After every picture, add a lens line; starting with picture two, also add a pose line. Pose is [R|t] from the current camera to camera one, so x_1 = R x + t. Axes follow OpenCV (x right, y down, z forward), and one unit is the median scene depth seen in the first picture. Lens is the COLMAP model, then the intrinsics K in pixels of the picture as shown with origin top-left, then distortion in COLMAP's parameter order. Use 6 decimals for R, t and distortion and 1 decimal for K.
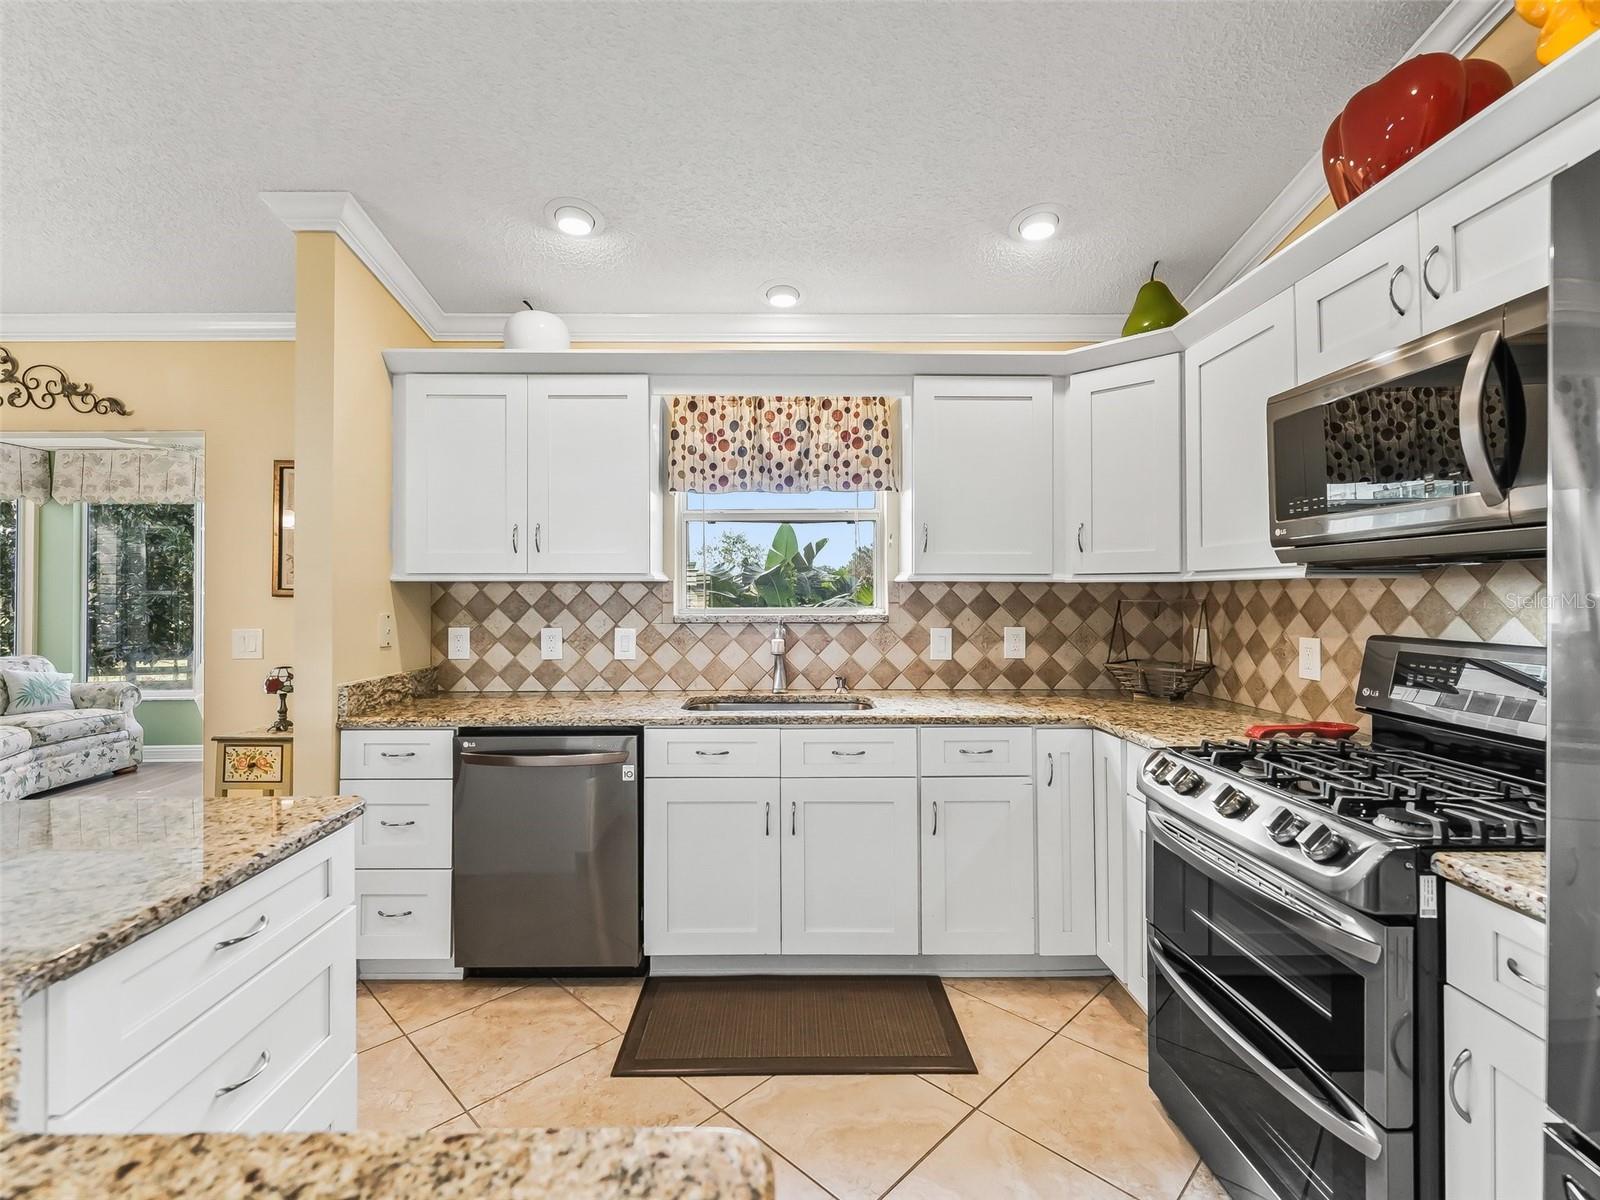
lens RADIAL K [[729.6, 0, 783.1], [0, 729.6, 581.1], [0, 0, 1]] dist [0.001668, 0.000104]
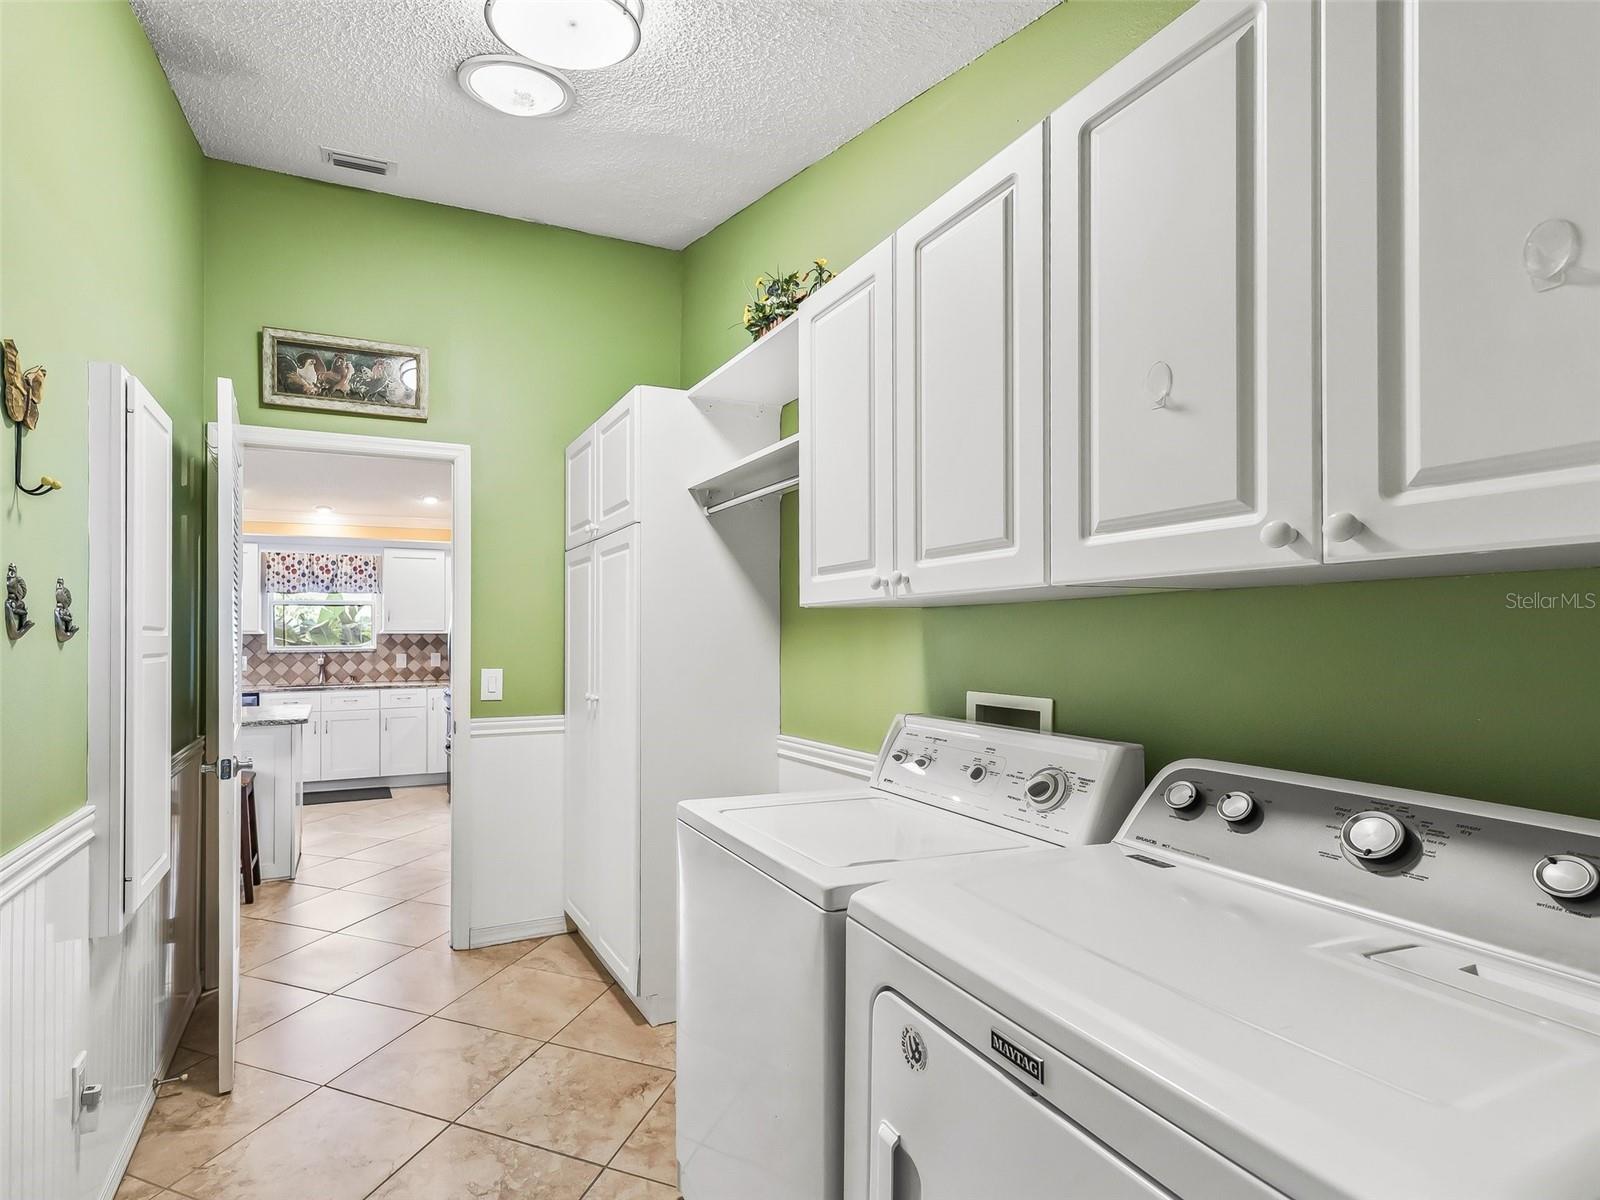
lens RADIAL K [[932.3, 0, 787.8], [0, 932.3, 611.0], [0, 0, 1]] dist [-0.014769, 0.001312]
pose [[0.905902, 0.003544, 0.423472, 0.080454], [0.001348, 0.999936, -0.011253, -0.034602], [-0.423485, 0.010765, 0.905839, -2.134814]]
